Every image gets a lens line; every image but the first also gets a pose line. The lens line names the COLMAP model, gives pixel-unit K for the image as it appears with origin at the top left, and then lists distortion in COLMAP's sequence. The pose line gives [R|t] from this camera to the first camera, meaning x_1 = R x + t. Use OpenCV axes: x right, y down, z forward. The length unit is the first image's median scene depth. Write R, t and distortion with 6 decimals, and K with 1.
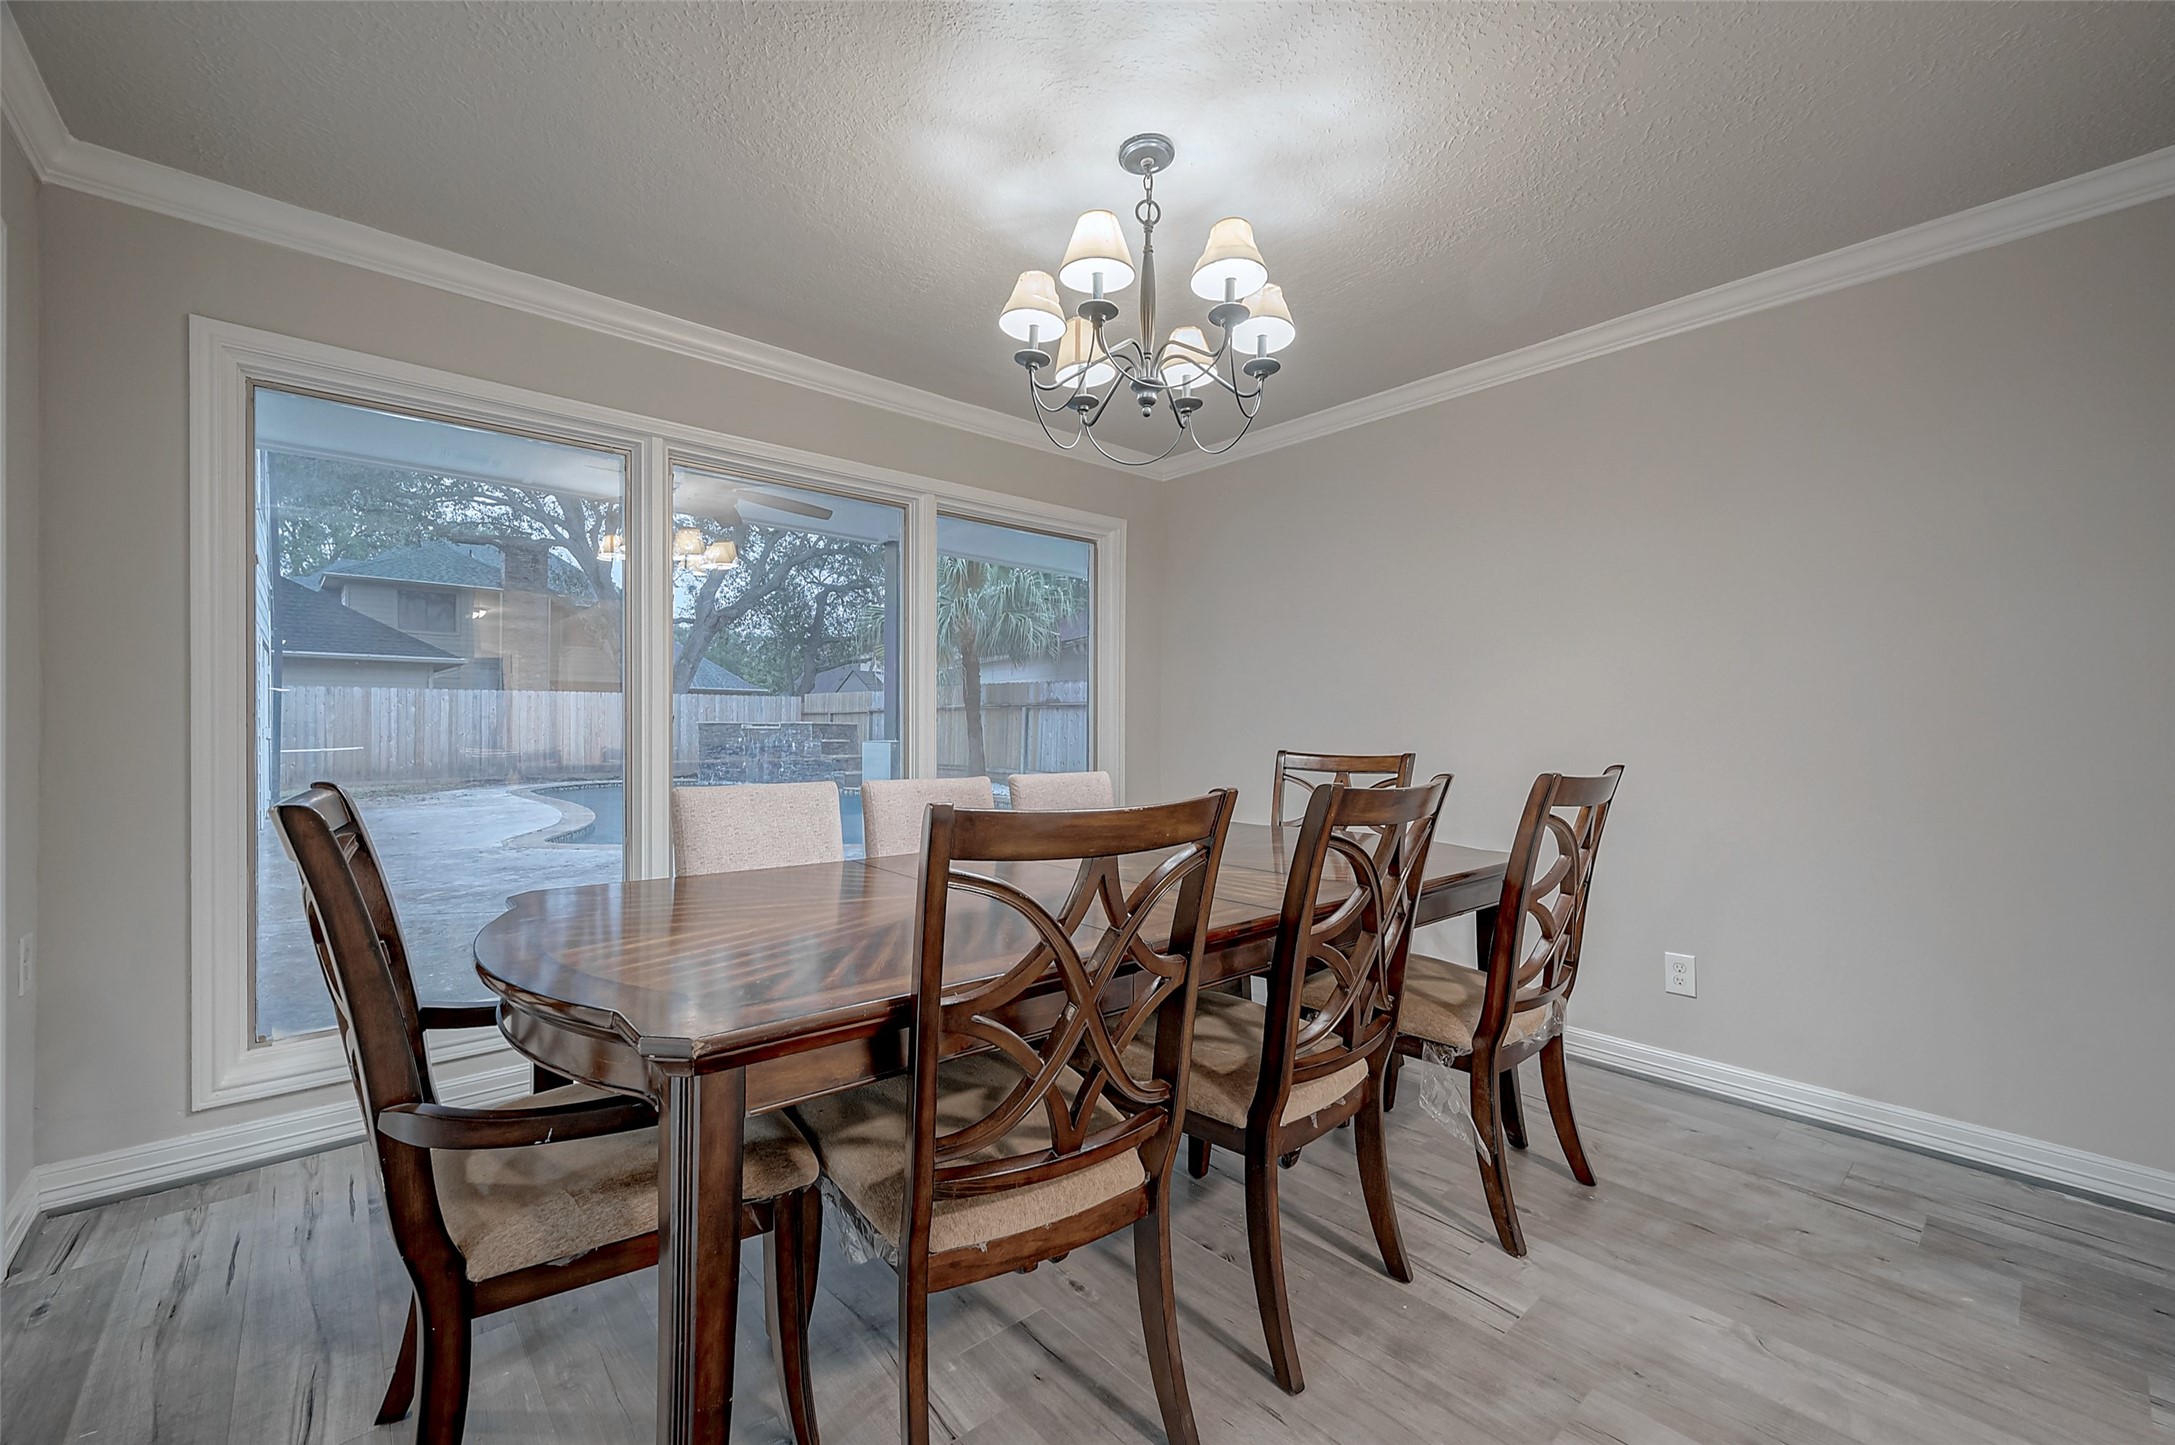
lens RADIAL K [[876.2, 0, 1041.6], [0, 876.2, 730.4], [0, 0, 1]] dist [-0.010480, -0.000050]
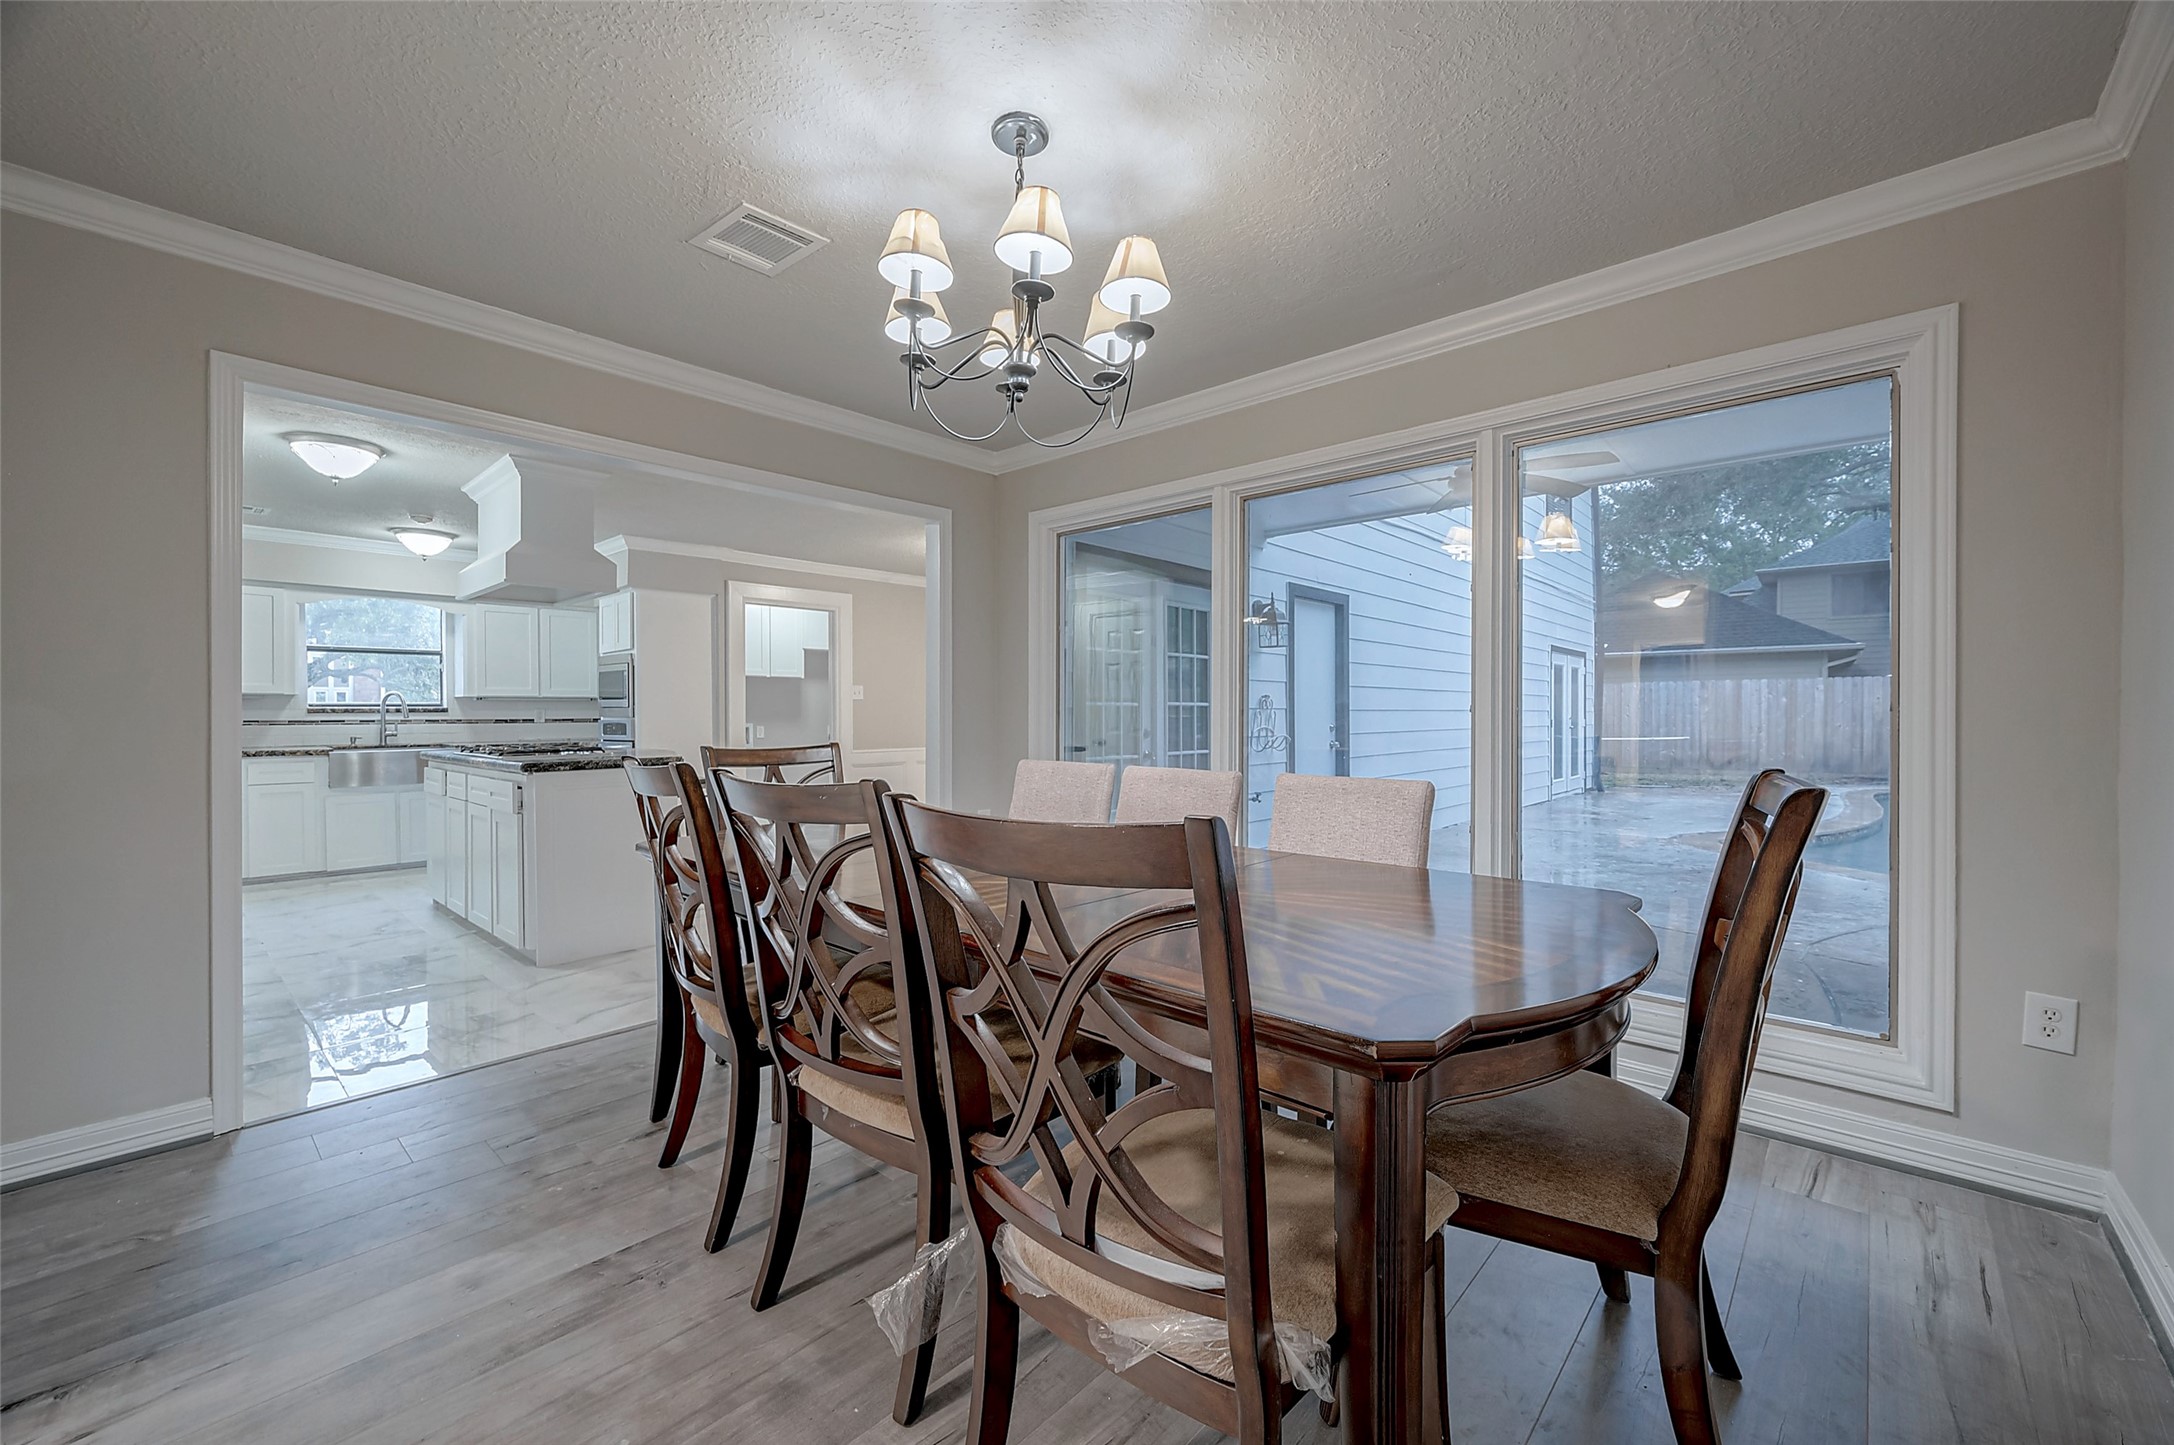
lens RADIAL K [[867.3, 0, 1080.0], [0, 867.3, 714.4], [0, 0, 1]] dist [-0.000831, 0.000084]
pose [[0.124945, -0.005638, -0.992148, 0.542257], [-0.002466, 0.999979, -0.005993, -0.002709], [0.992161, 0.003195, 0.124929, 0.470066]]
